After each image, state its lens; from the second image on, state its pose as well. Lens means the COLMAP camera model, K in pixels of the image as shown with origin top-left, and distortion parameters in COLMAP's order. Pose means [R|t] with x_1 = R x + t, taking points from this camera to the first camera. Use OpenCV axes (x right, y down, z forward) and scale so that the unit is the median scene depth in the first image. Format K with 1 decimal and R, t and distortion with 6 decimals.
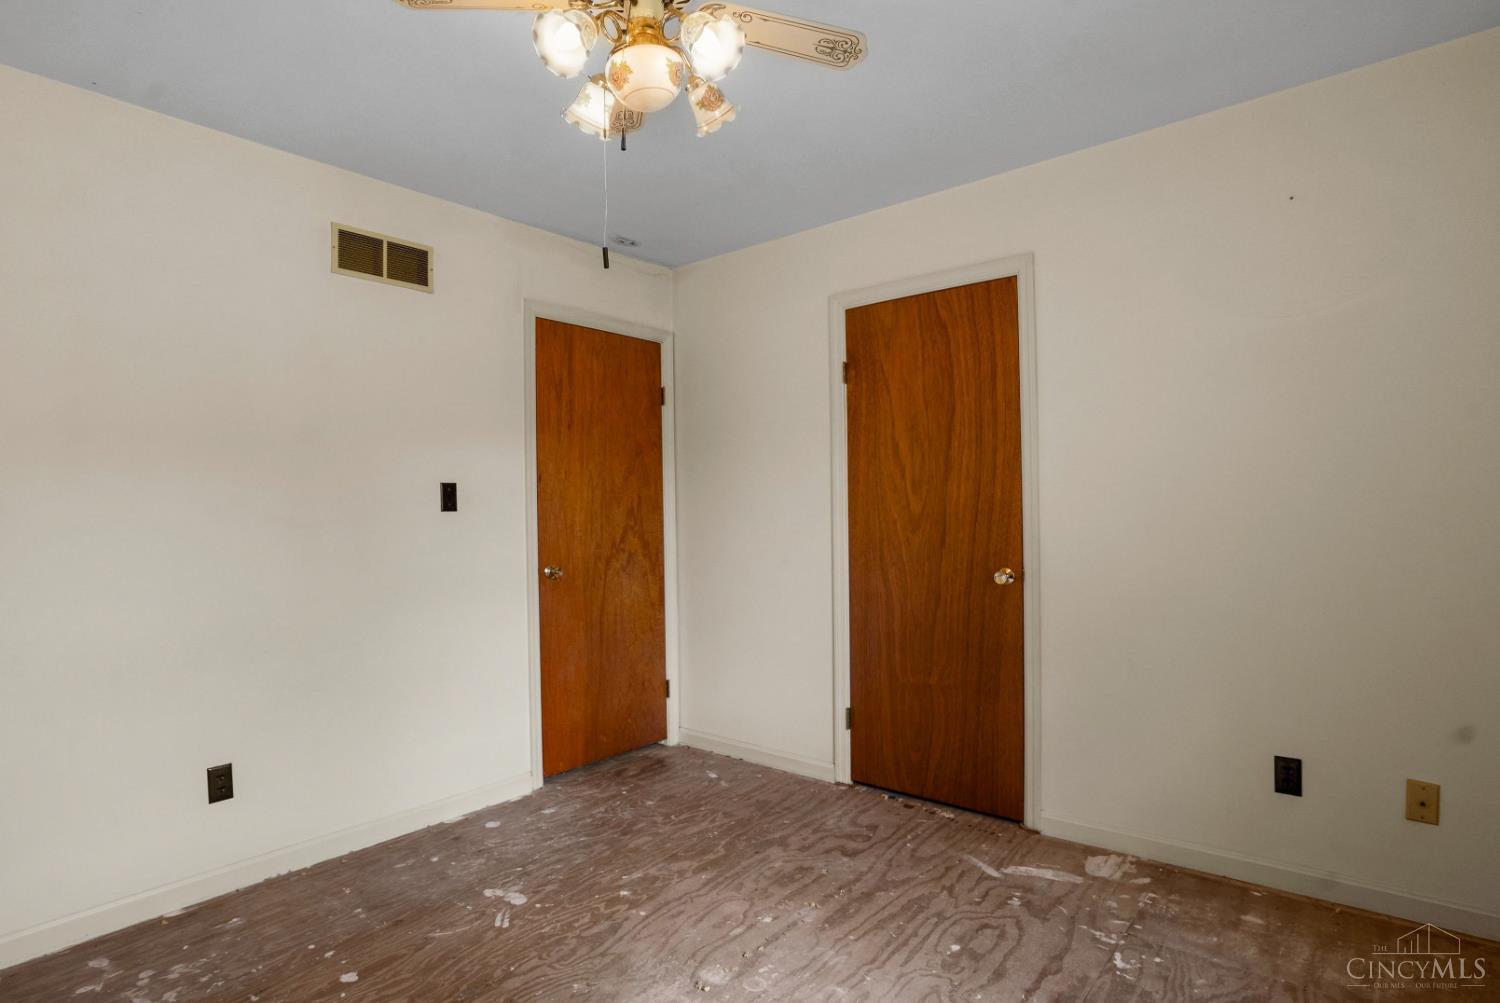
lens RADIAL K [[755.3, 0, 746.3], [0, 755.3, 511.5], [0, 0, 1]] dist [-0.056148, 0.021395]
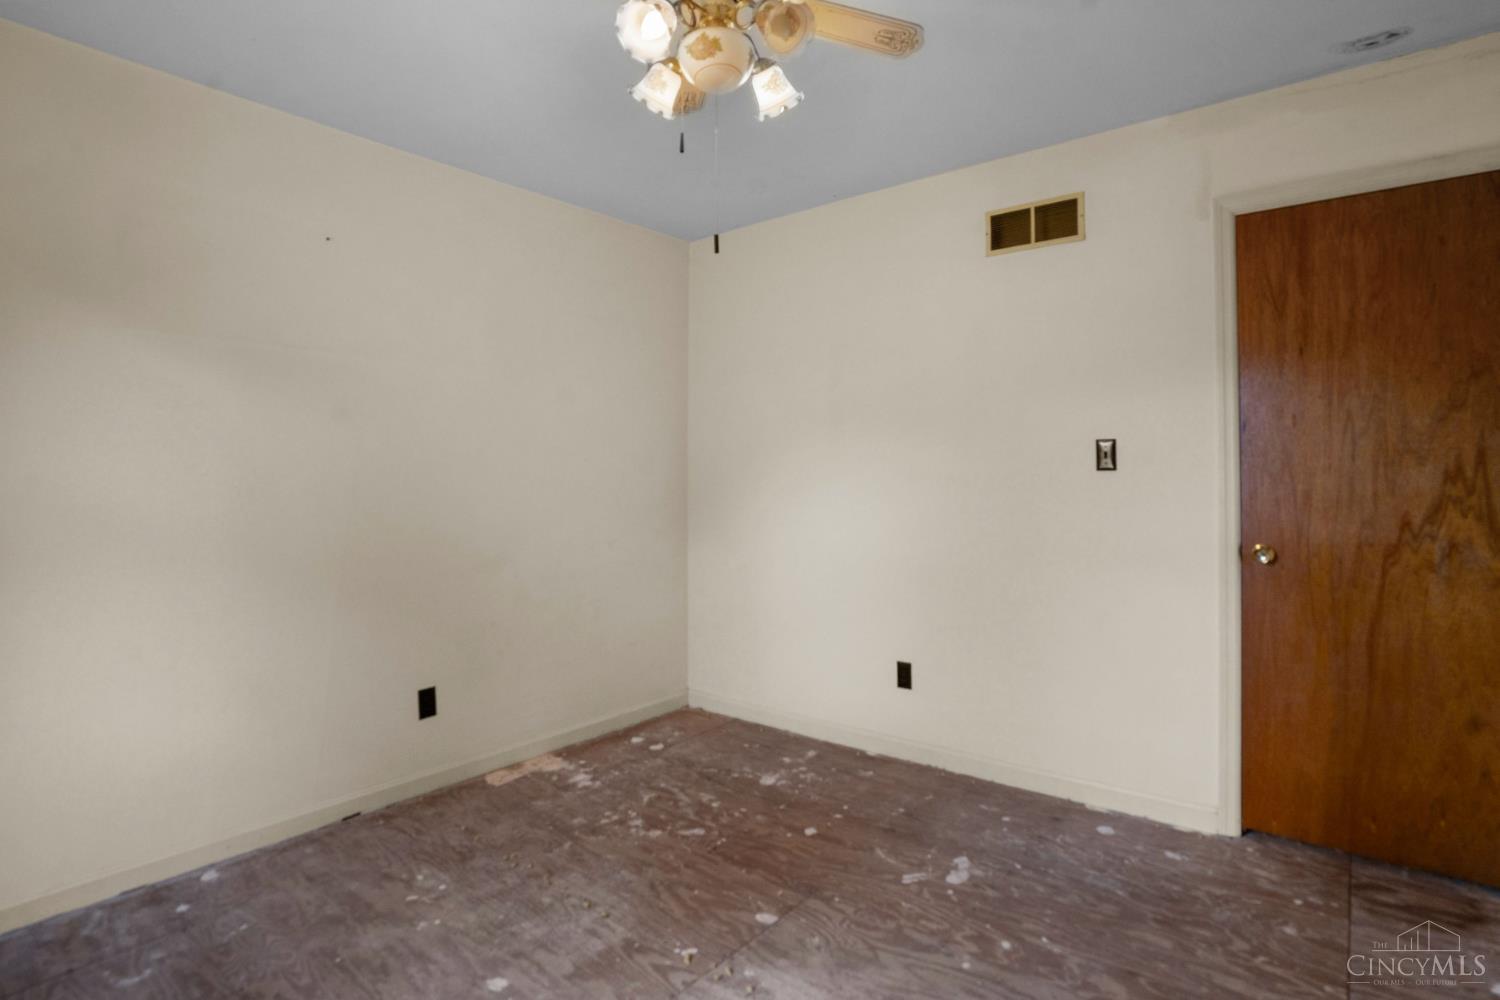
lens RADIAL K [[730.2, 0, 750.0], [0, 730.2, 458.1], [0, 0, 1]] dist [-0.055870, 0.016254]
pose [[0.049648, -0.006970, -0.998742, 0.419228], [0.000375, 0.999976, -0.006960, -0.008696], [0.998767, -0.000029, 0.049649, 0.478592]]
